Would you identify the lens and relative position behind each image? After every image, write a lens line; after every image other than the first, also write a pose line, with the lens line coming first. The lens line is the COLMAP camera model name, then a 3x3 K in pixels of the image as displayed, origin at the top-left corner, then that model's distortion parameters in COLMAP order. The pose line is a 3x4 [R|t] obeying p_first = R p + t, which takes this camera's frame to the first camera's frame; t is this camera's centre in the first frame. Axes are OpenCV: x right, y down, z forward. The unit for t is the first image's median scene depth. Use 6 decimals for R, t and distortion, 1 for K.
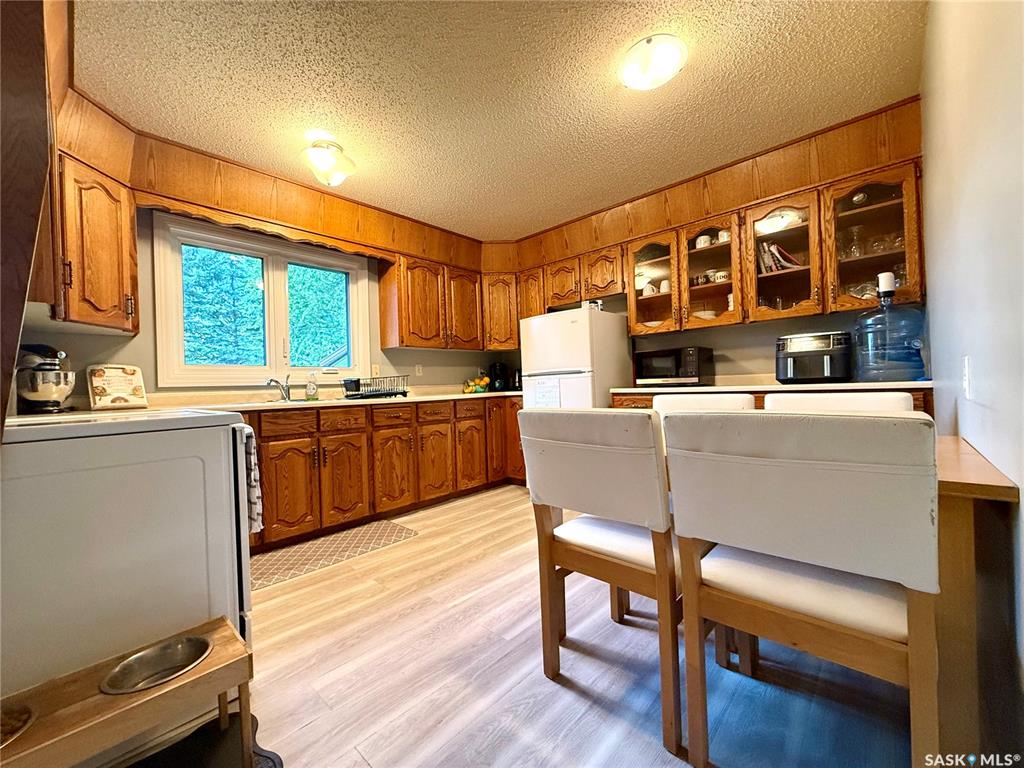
lens RADIAL K [[407.2, 0, 509.2], [0, 407.2, 384.2], [0, 0, 1]] dist [-0.000220, -0.000119]
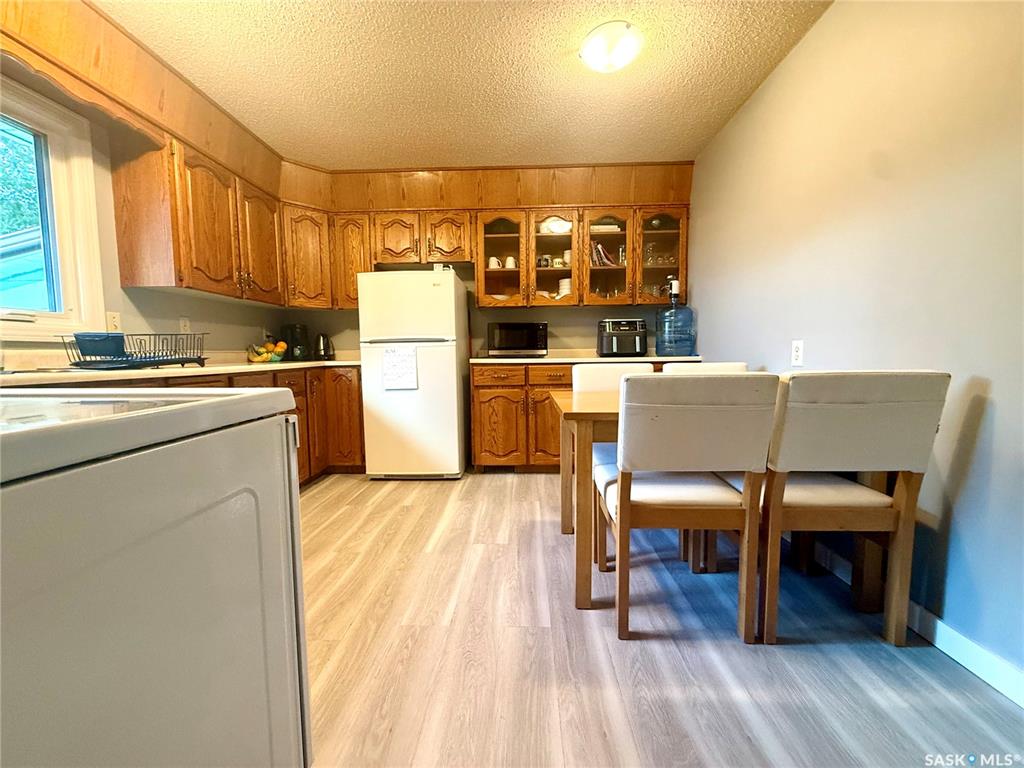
lens RADIAL K [[407.2, 0, 510.1], [0, 407.2, 384.2], [0, 0, 1]] dist [-0.000220, -0.000119]
pose [[0.754304, -0.023854, 0.656091, -0.326214], [-0.018495, 0.998171, 0.057555, 0.013609], [-0.656264, -0.055548, 0.752484, 0.194350]]
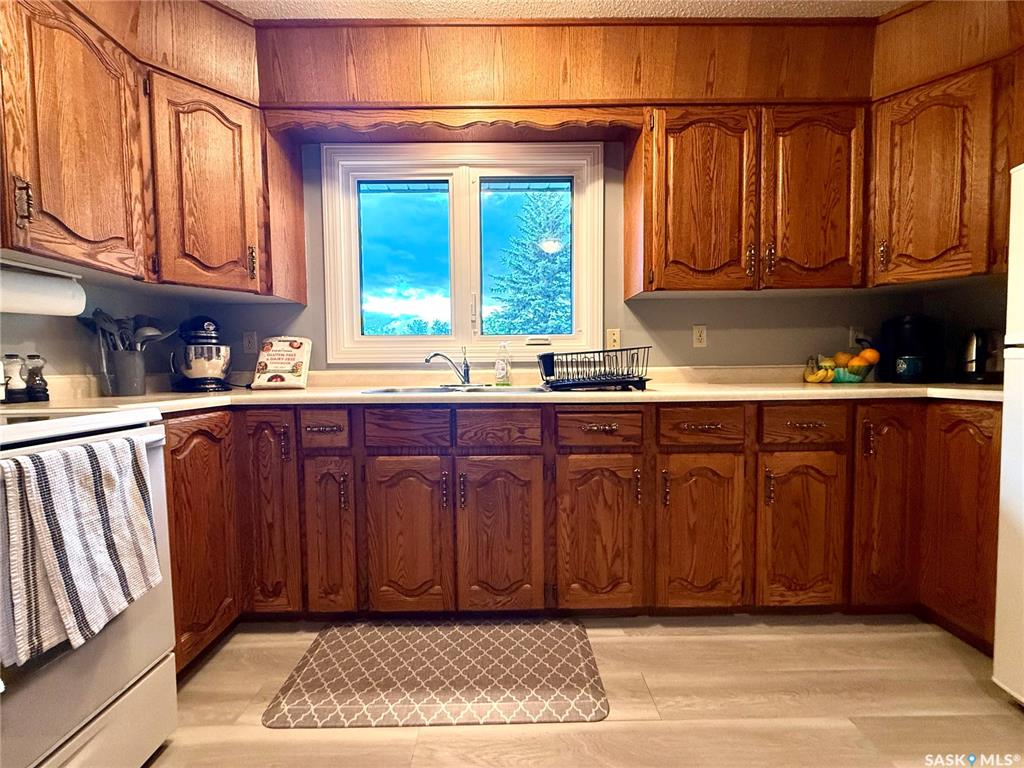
lens RADIAL K [[407.2, 0, 509.8], [0, 407.2, 384.7], [0, 0, 1]] dist [-0.000220, -0.000119]
pose [[0.688741, 0.059674, -0.722547, -0.004680], [-0.009067, 0.997238, 0.073718, -0.011039], [0.724950, -0.044221, 0.687380, 0.561881]]
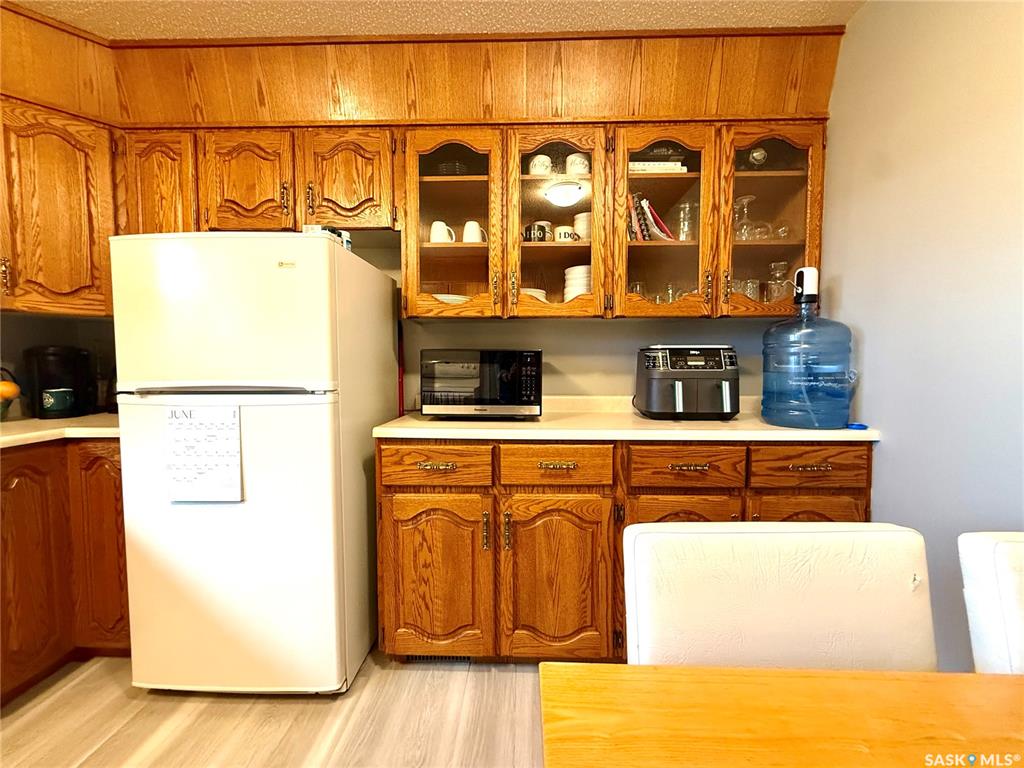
lens RADIAL K [[407.2, 0, 510.9], [0, 407.2, 384.2], [0, 0, 1]] dist [-0.000220, -0.000119]
pose [[0.749234, 0.002859, 0.662299, 0.061961], [-0.030712, 0.999065, 0.030431, -0.056979], [-0.661593, -0.043140, 0.748622, 0.562399]]
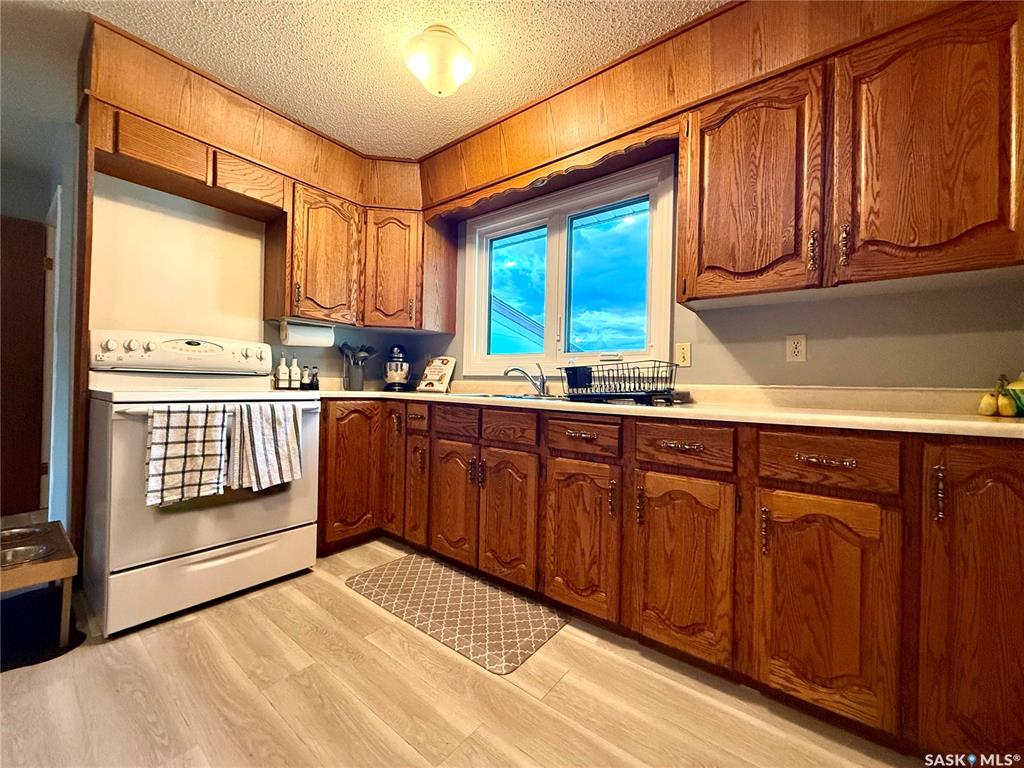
lens RADIAL K [[407.2, 0, 509.3], [0, 407.2, 383.8], [0, 0, 1]] dist [-0.000220, -0.000119]
pose [[0.085093, 0.032463, -0.995844, 0.228684], [-0.021877, 0.999289, 0.030706, -0.005255], [0.996133, 0.019174, 0.085742, 0.831140]]
